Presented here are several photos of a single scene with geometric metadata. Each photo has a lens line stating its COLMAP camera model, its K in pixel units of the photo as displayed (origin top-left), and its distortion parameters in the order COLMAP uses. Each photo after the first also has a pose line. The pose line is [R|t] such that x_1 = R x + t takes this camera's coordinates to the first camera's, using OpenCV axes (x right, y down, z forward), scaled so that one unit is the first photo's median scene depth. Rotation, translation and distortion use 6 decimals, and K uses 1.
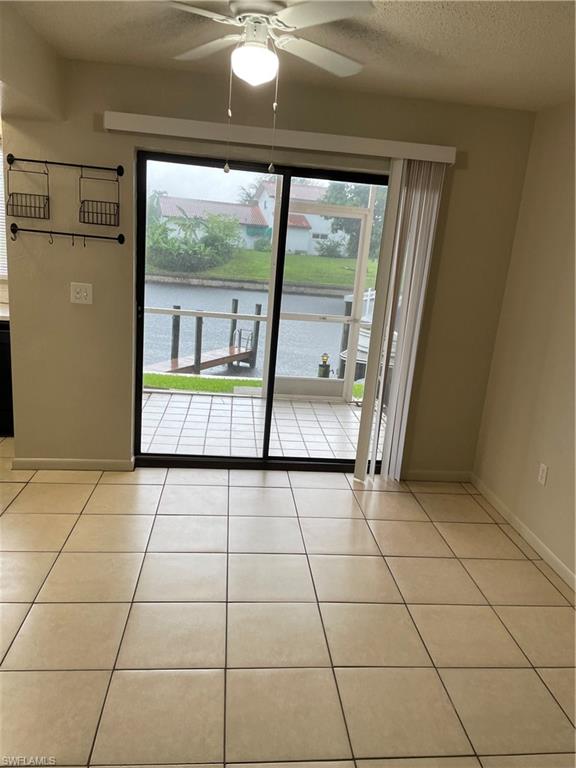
lens RADIAL K [[586.8, 0, 295.1], [0, 586.8, 390.5], [0, 0, 1]] dist [0.049815, -0.071696]
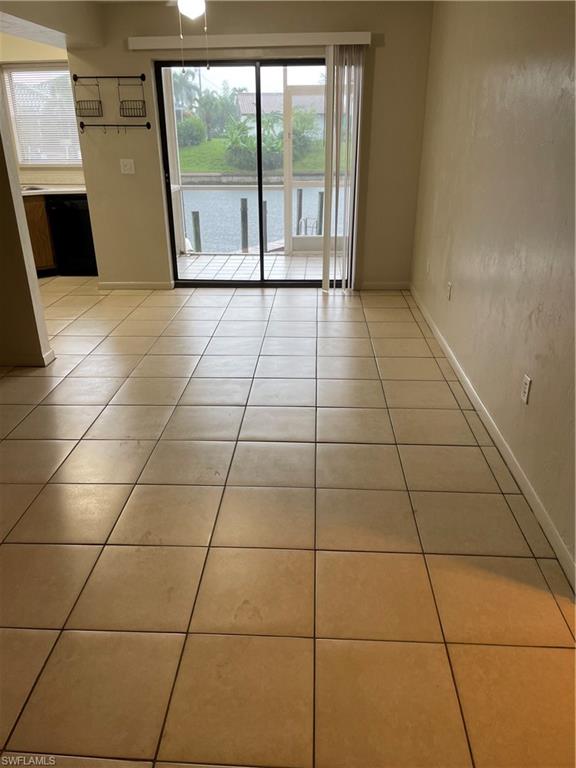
lens RADIAL K [[586.8, 0, 280.2], [0, 586.8, 384.5], [0, 0, 1]] dist [0.049815, -0.071696]
pose [[0.982145, -0.018300, -0.187235, 0.289188], [0.046513, 0.987980, 0.147418, 0.178671], [0.182287, -0.153495, 0.971190, -0.476503]]
